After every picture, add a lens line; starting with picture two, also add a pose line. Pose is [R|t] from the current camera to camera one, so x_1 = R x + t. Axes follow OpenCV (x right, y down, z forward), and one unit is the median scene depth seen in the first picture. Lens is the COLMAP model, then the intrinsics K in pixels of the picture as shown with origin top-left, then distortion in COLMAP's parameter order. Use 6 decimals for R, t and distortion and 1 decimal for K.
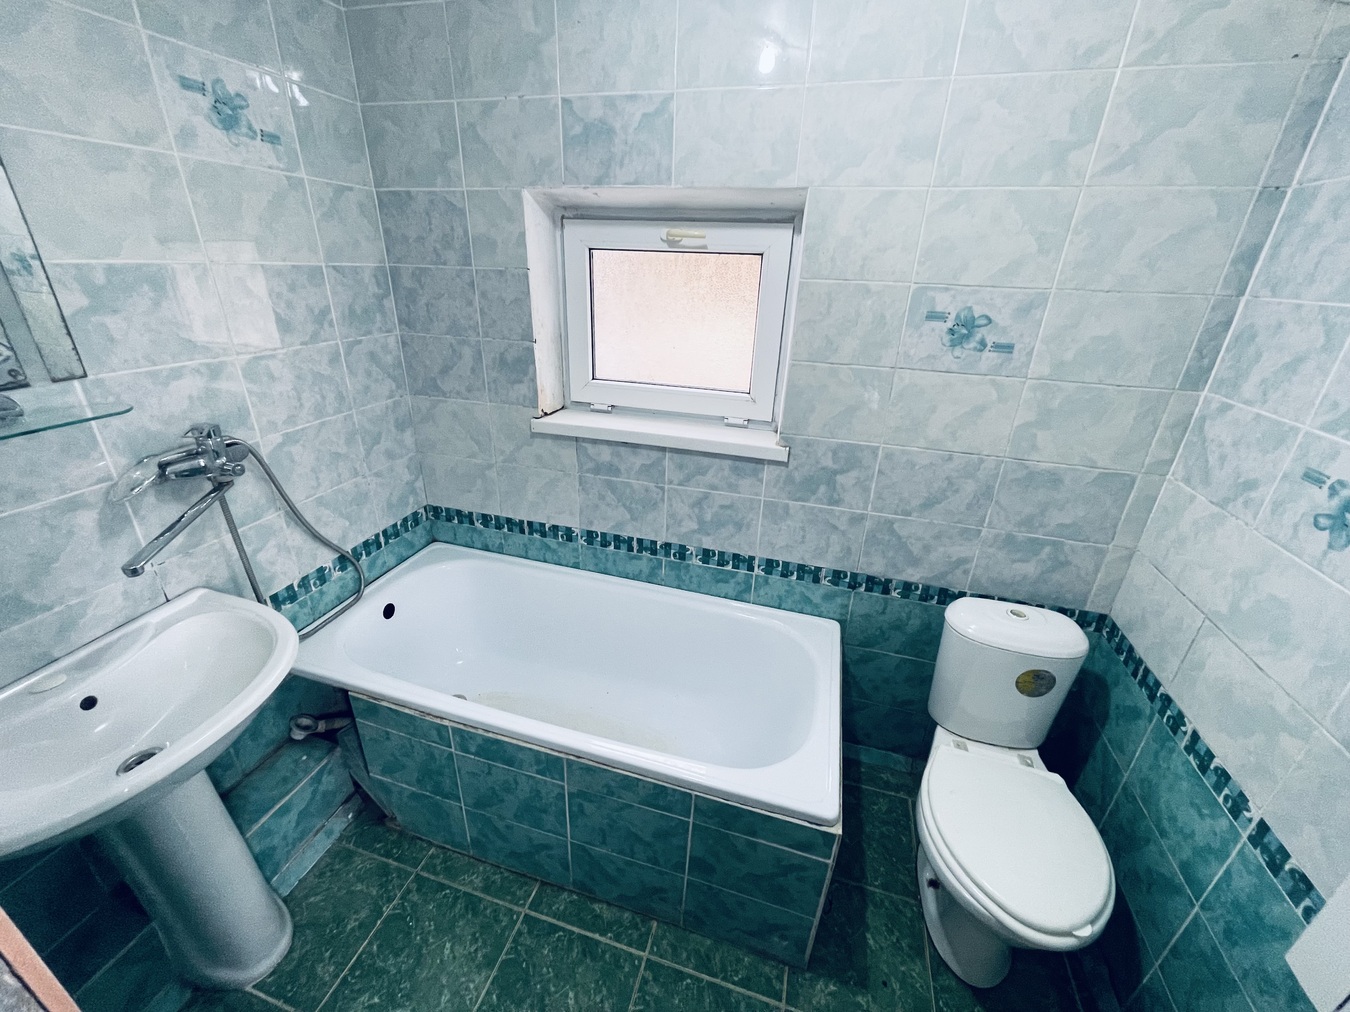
lens RADIAL K [[543.5, 0, 671.4], [0, 543.5, 506.8], [0, 0, 1]] dist [0.000469, -0.001830]
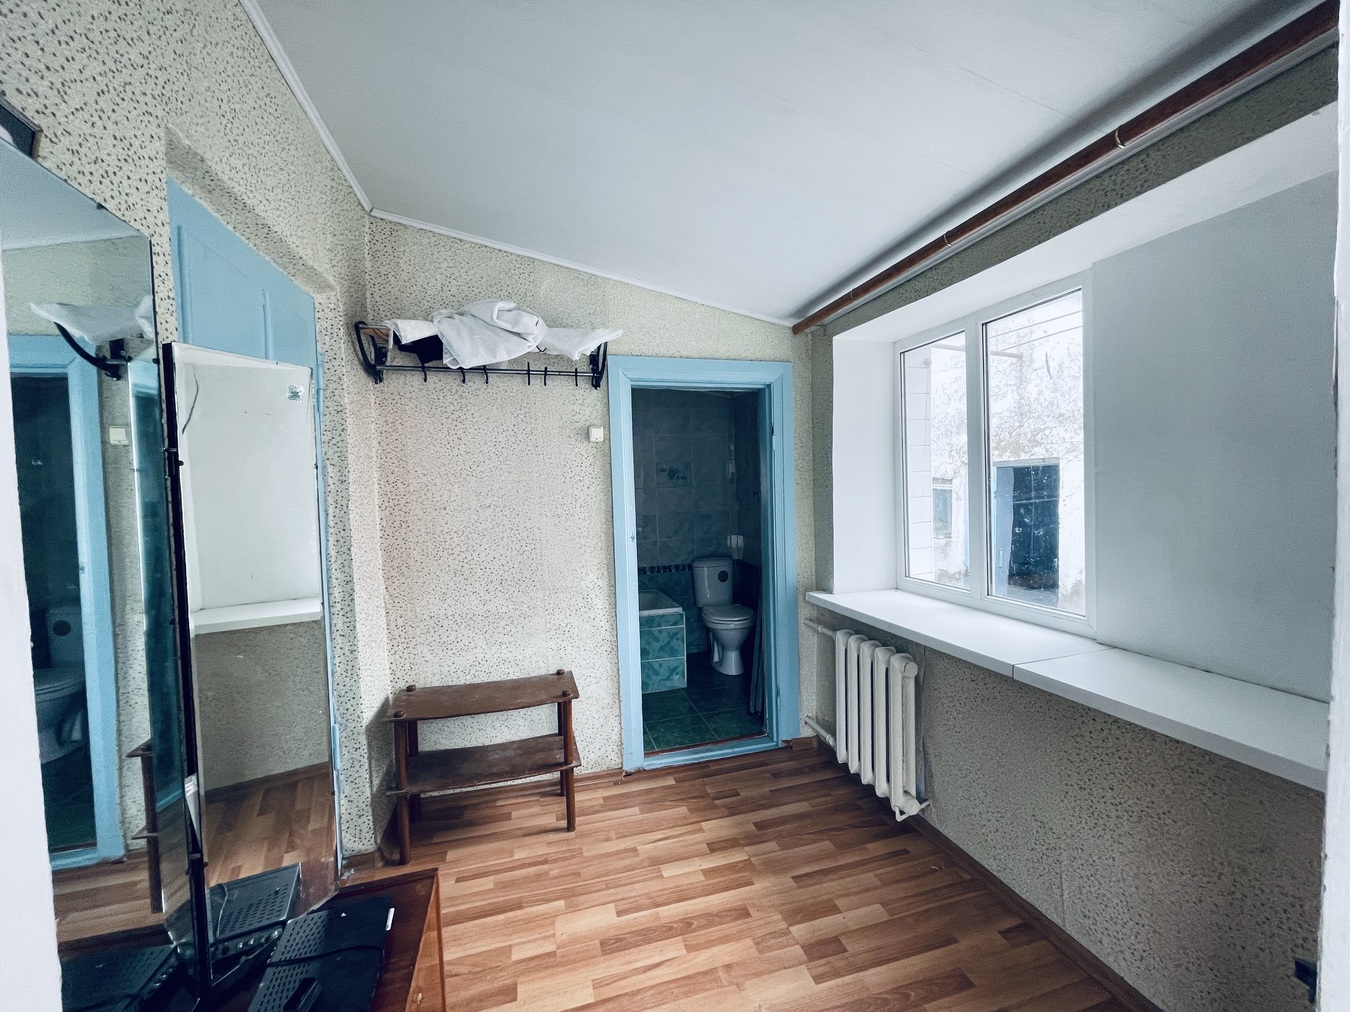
lens RADIAL K [[543.5, 0, 673.8], [0, 543.5, 504.3], [0, 0, 1]] dist [0.000469, -0.001830]
pose [[0.848306, -0.079143, 0.523558, -0.965666], [0.271881, 0.913576, -0.302422, 0.684345], [-0.454375, 0.398892, 0.796510, -1.252961]]
